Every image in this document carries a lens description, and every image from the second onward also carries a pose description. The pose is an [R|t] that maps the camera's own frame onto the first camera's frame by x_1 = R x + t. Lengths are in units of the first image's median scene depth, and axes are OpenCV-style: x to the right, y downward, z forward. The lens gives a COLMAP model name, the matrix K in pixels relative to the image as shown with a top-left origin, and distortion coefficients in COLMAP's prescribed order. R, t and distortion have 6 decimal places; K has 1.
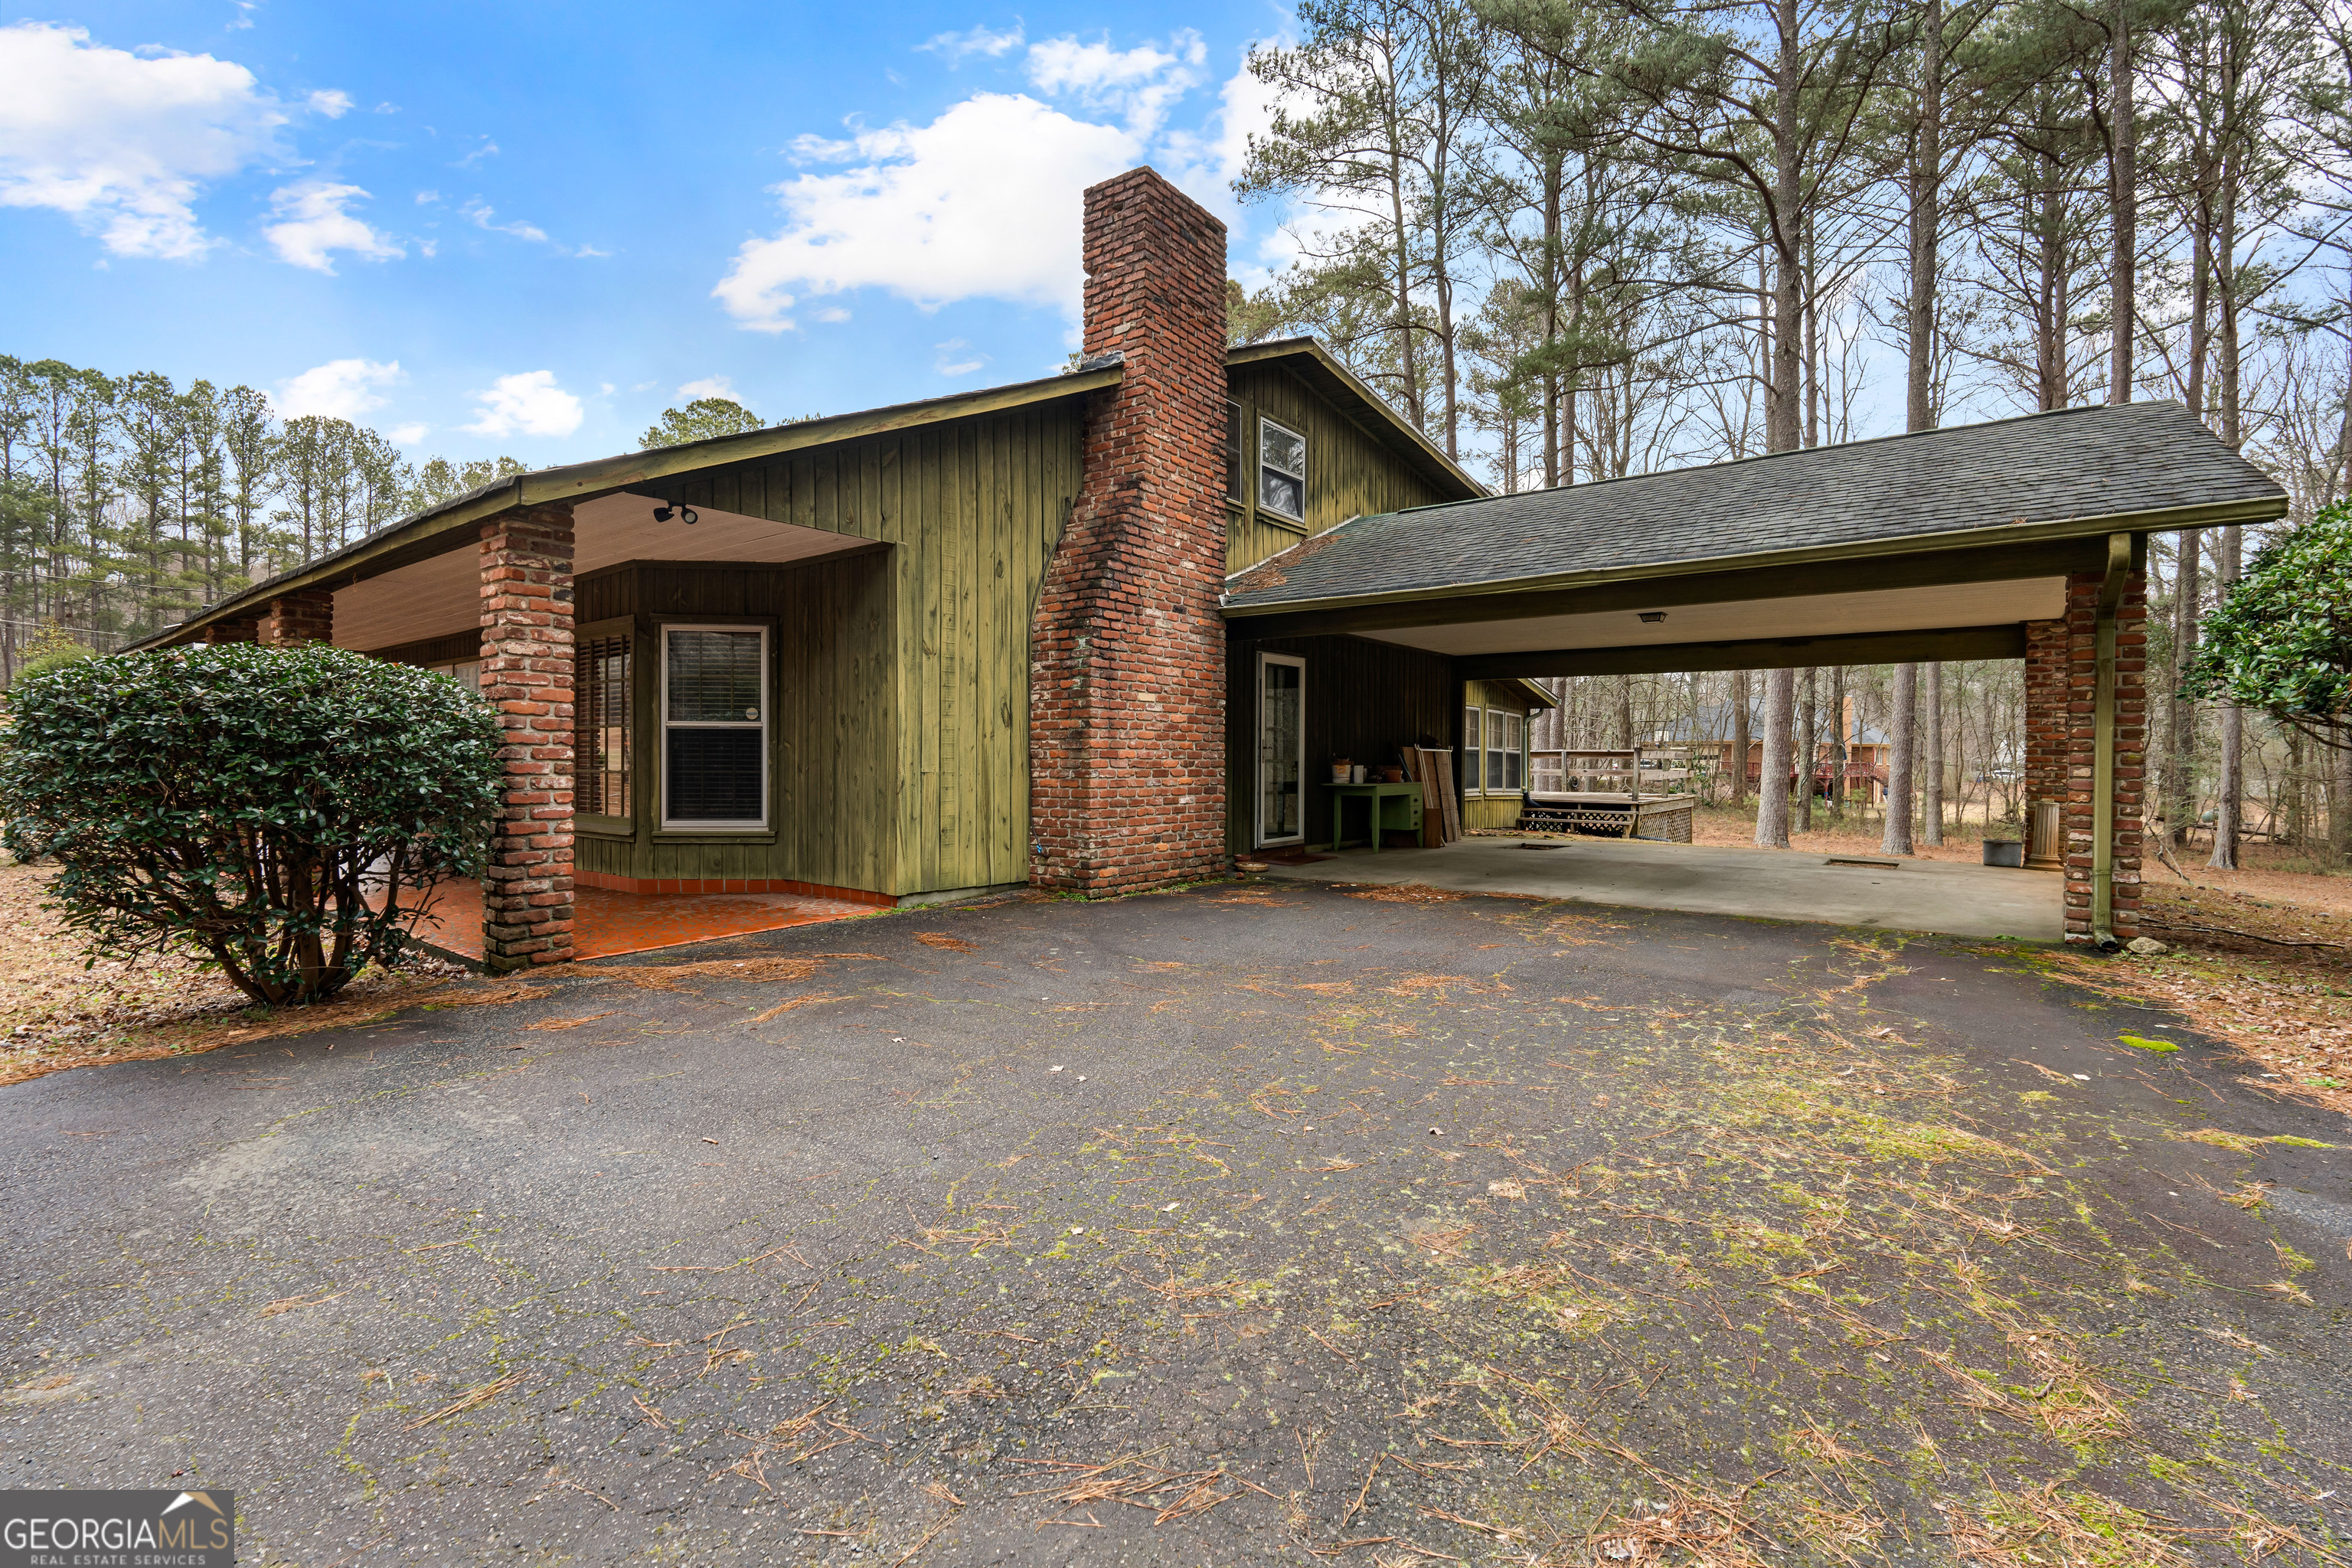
lens RADIAL K [[1047.2, 0, 1170.0], [0, 1047.2, 770.3], [0, 0, 1]] dist [-0.003557, 0.000673]
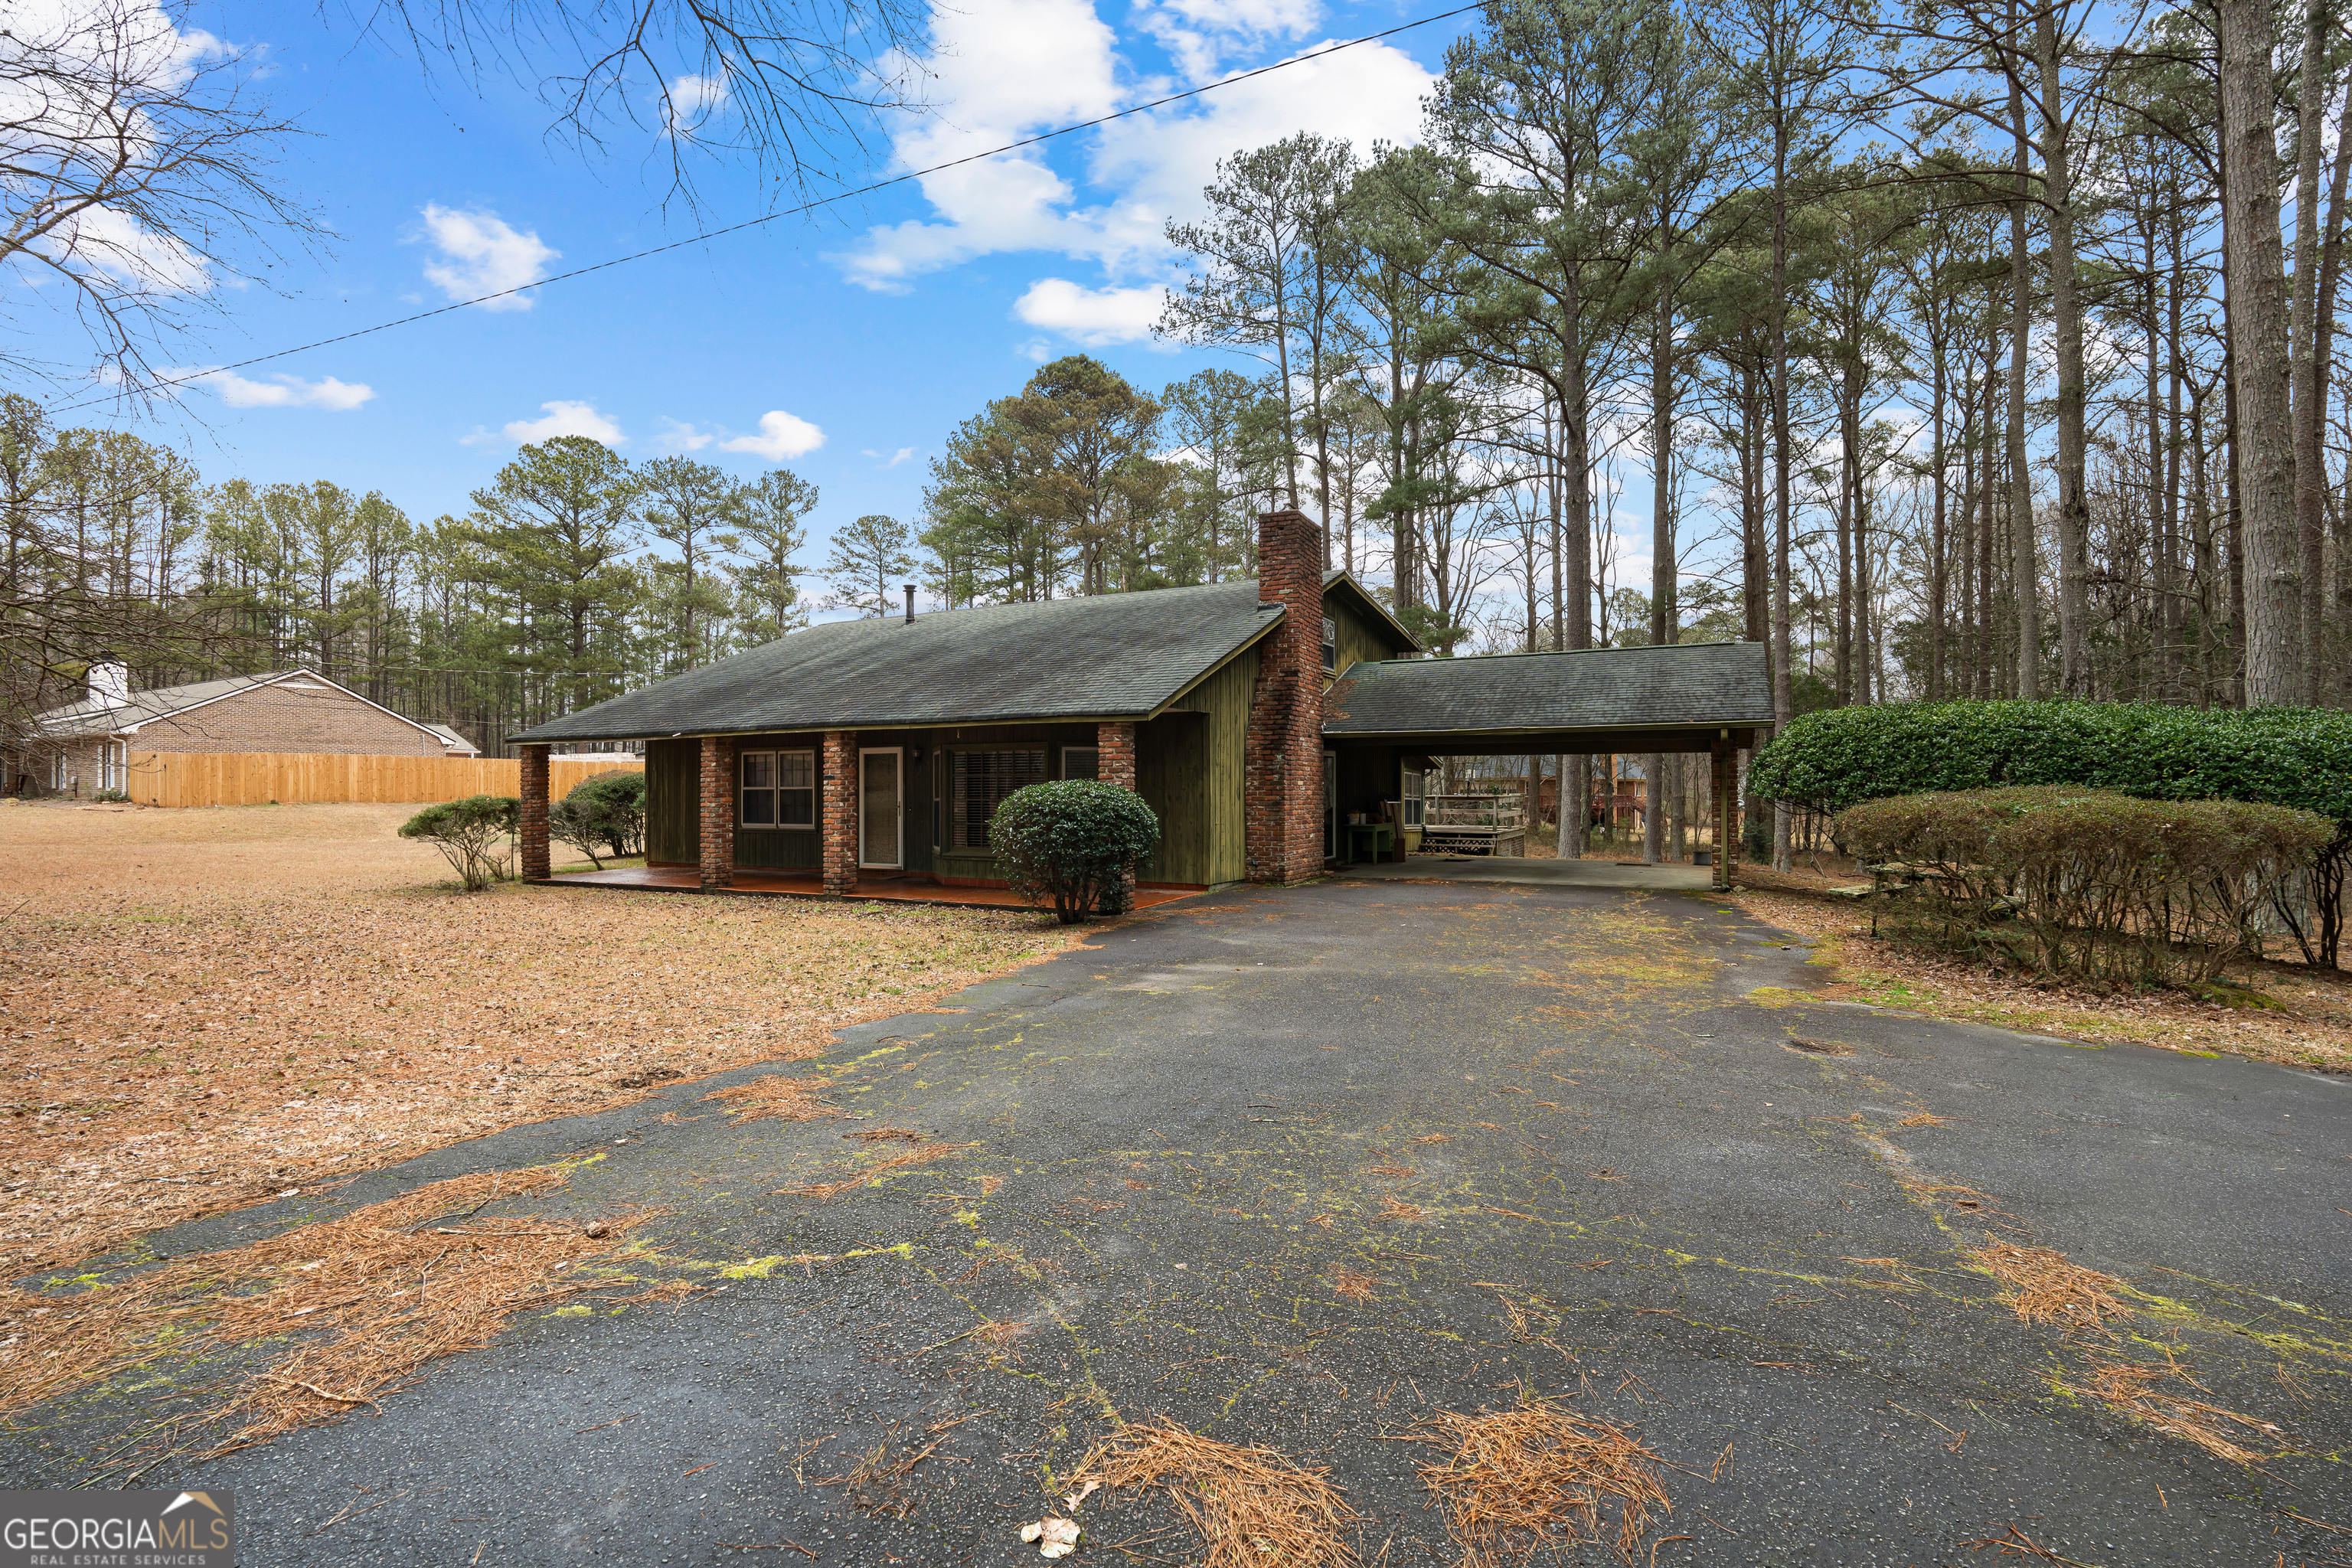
lens RADIAL K [[1080.6, 0, 1175.0], [0, 1080.6, 775.4], [0, 0, 1]] dist [-0.001867, 0.000203]
pose [[0.981740, -0.003894, 0.190187, -0.302520], [0.008480, 0.999692, -0.023307, -0.018816], [-0.190038, 0.024495, 0.981471, -0.440717]]
